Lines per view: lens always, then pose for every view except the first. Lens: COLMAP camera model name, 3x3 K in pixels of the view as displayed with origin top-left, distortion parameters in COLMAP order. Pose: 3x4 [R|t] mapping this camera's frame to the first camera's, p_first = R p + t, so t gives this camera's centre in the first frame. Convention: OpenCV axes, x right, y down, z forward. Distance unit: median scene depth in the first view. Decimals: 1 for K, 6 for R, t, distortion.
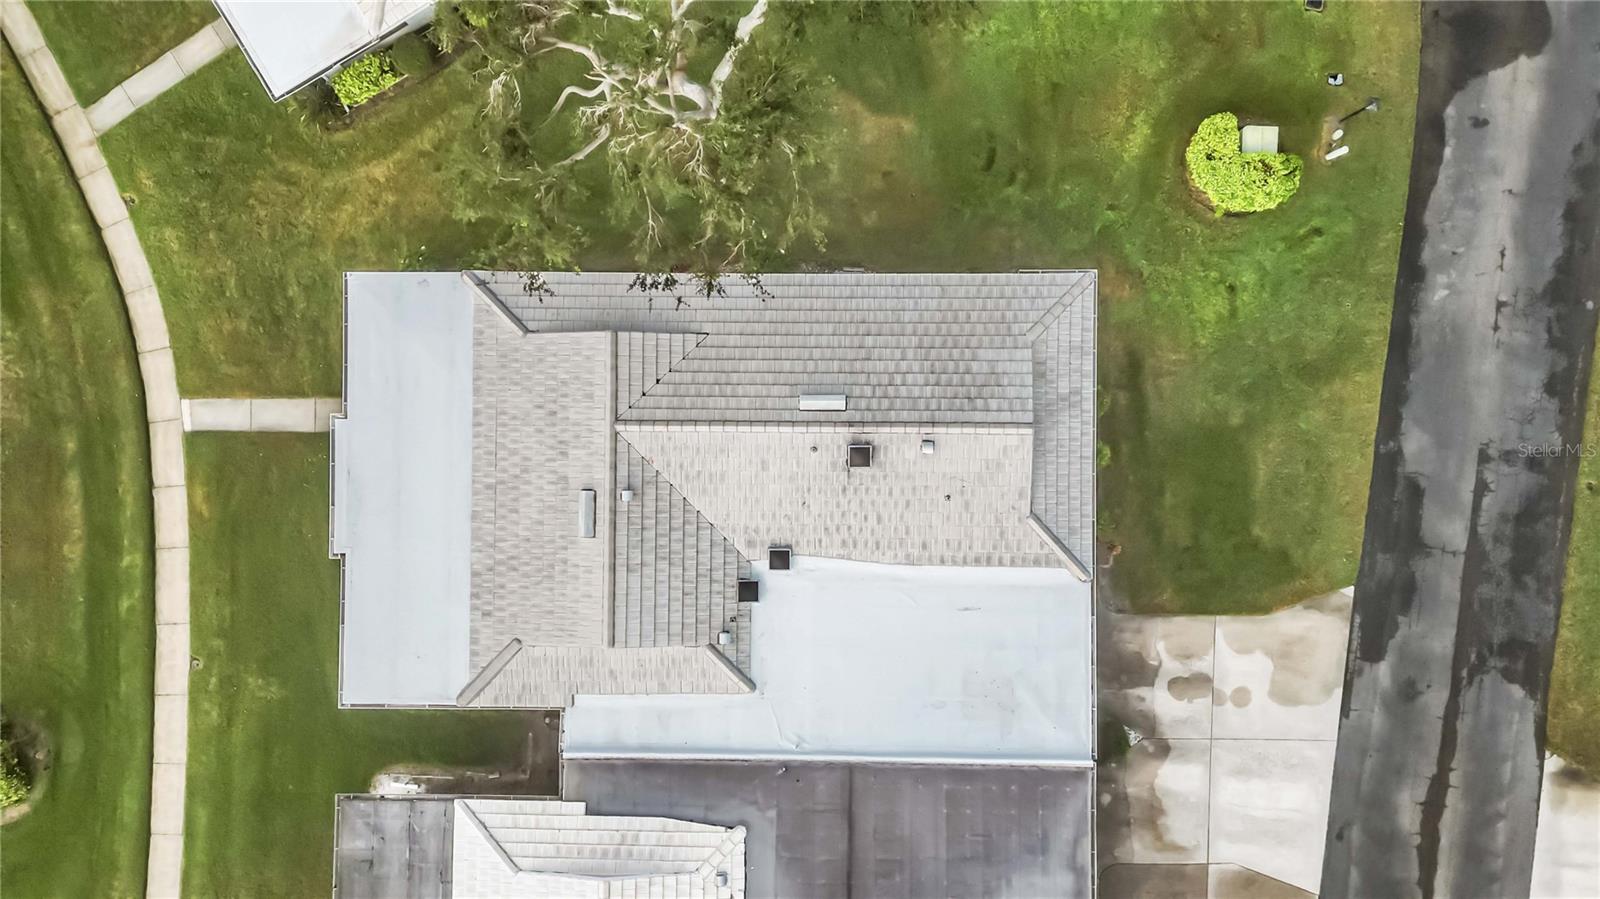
lens RADIAL K [[1116.9, 0, 796.3], [0, 1116.9, 445.3], [0, 0, 1]] dist [0.080205, -0.078215]
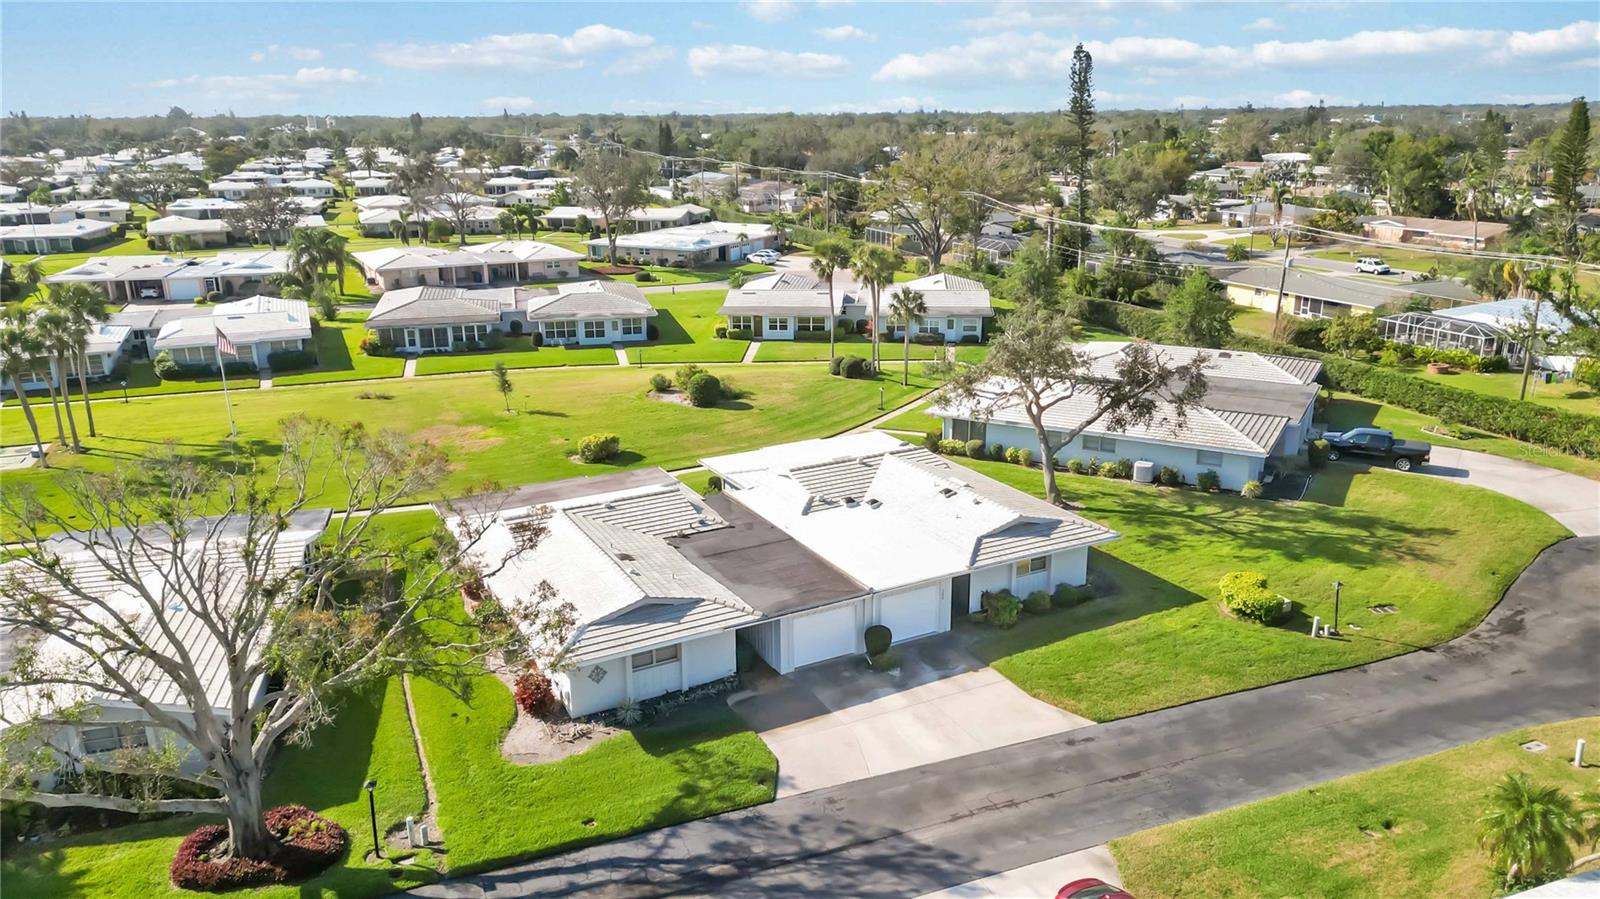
lens RADIAL K [[1112.6, 0, 799.3], [0, 1112.6, 448.5], [0, 0, 1]] dist [0.097307, -0.112251]
pose [[0.482338, 0.263227, -0.835501, 1.286065], [-0.875895, 0.158584, -0.455696, 0.924459], [0.012545, 0.951611, 0.307050, 0.332883]]
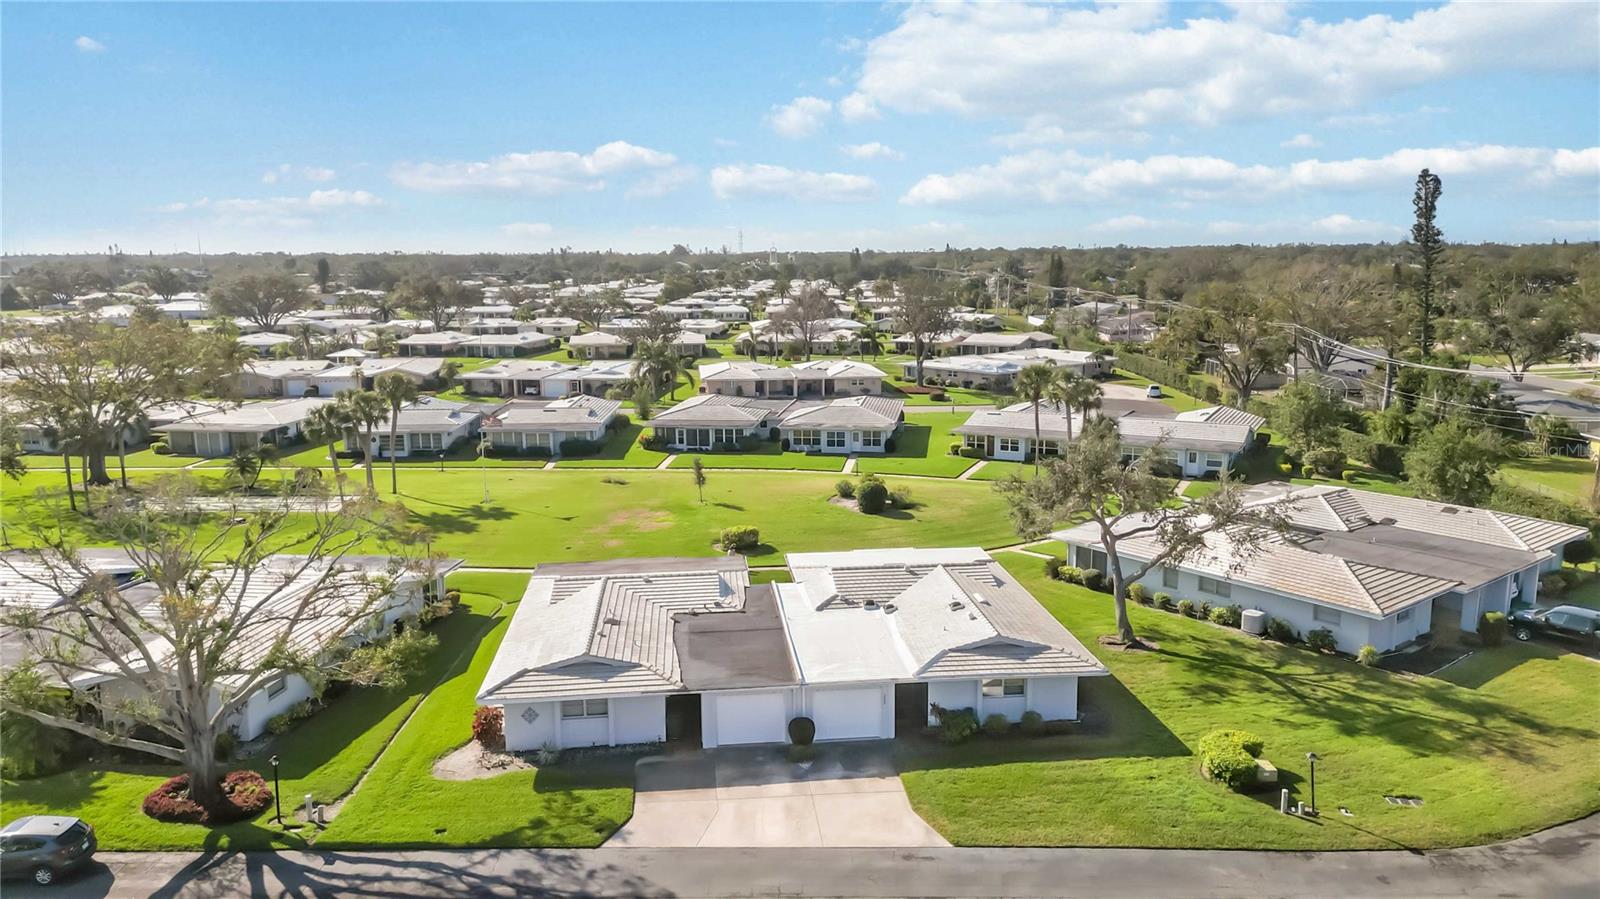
lens RADIAL K [[1112.6, 0, 799.3], [0, 1112.6, 448.5], [0, 0, 1]] dist [0.097307, -0.112251]
pose [[0.112548, 0.188408, -0.975620, 1.559605], [-0.993443, 0.041210, -0.106646, 0.396111], [0.020112, 0.981226, 0.191811, 0.356292]]
